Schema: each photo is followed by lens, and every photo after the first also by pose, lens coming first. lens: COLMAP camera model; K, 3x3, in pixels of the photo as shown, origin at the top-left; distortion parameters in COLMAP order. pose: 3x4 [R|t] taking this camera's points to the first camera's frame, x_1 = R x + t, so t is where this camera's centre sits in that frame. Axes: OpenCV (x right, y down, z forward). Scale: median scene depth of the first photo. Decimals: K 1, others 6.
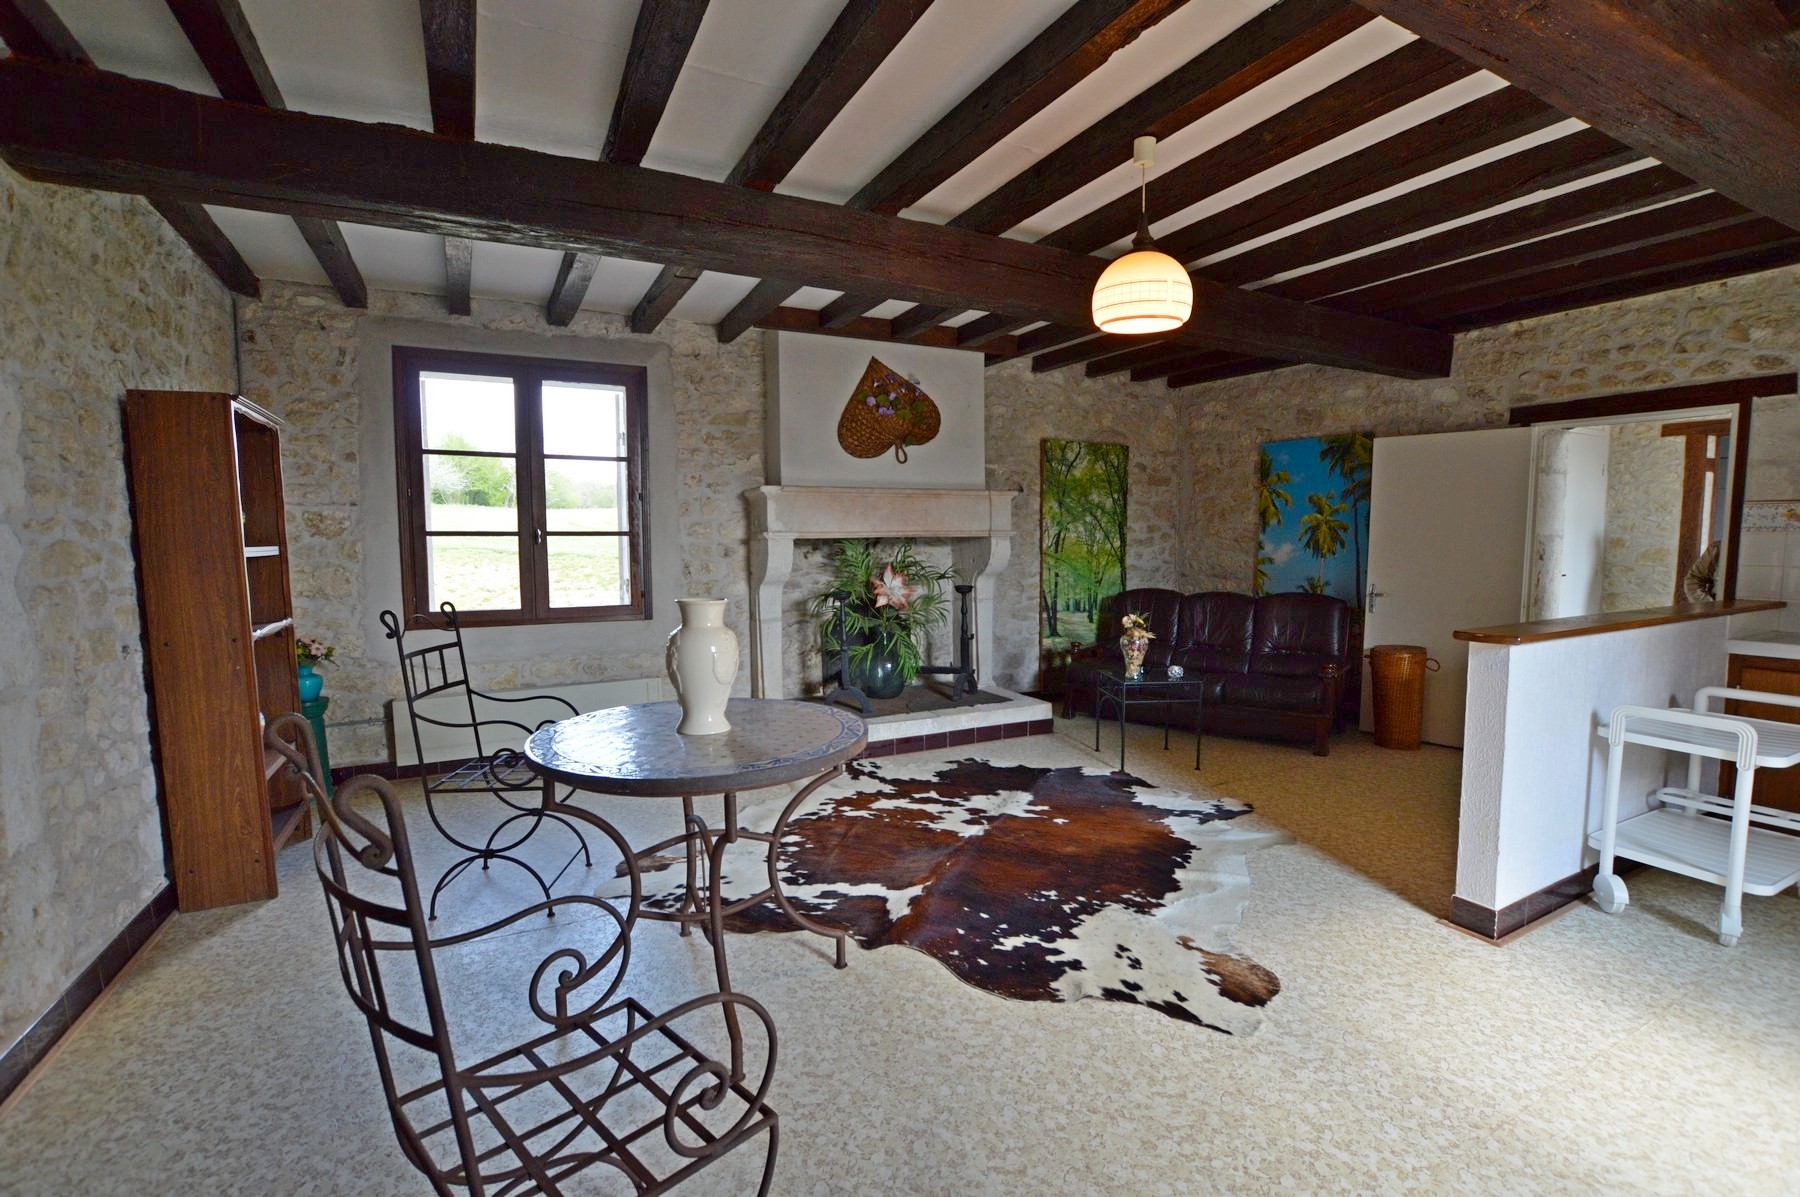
lens RADIAL K [[808.3, 0, 901.8], [0, 808.3, 606.8], [0, 0, 1]] dist [-0.020981, 0.000184]
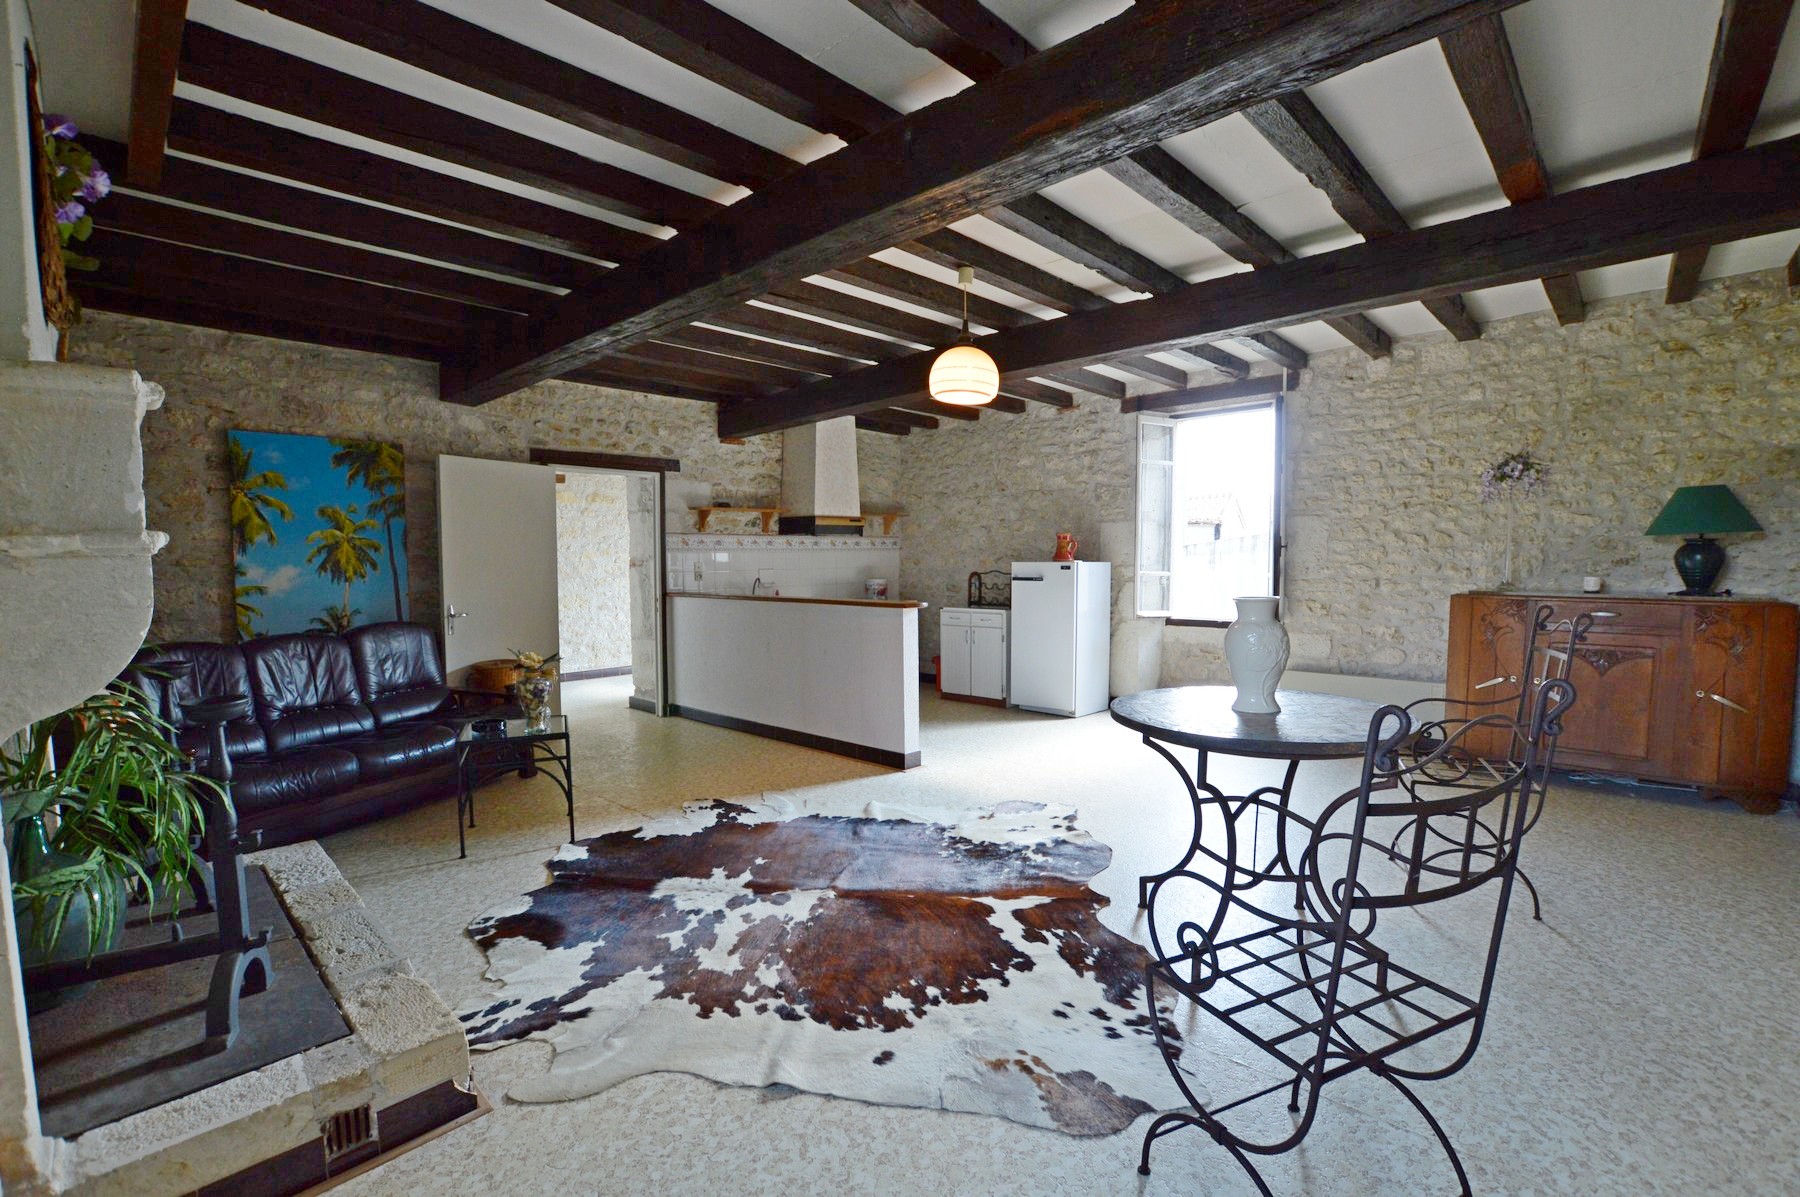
lens RADIAL K [[808.3, 0, 901.8], [0, 808.3, 606.8], [0, 0, 1]] dist [-0.020981, 0.000184]
pose [[-0.325189, -0.054434, 0.944081, -0.620709], [0.092497, 0.991724, 0.089041, -0.076351], [-0.941115, 0.116280, -0.317463, 0.978053]]
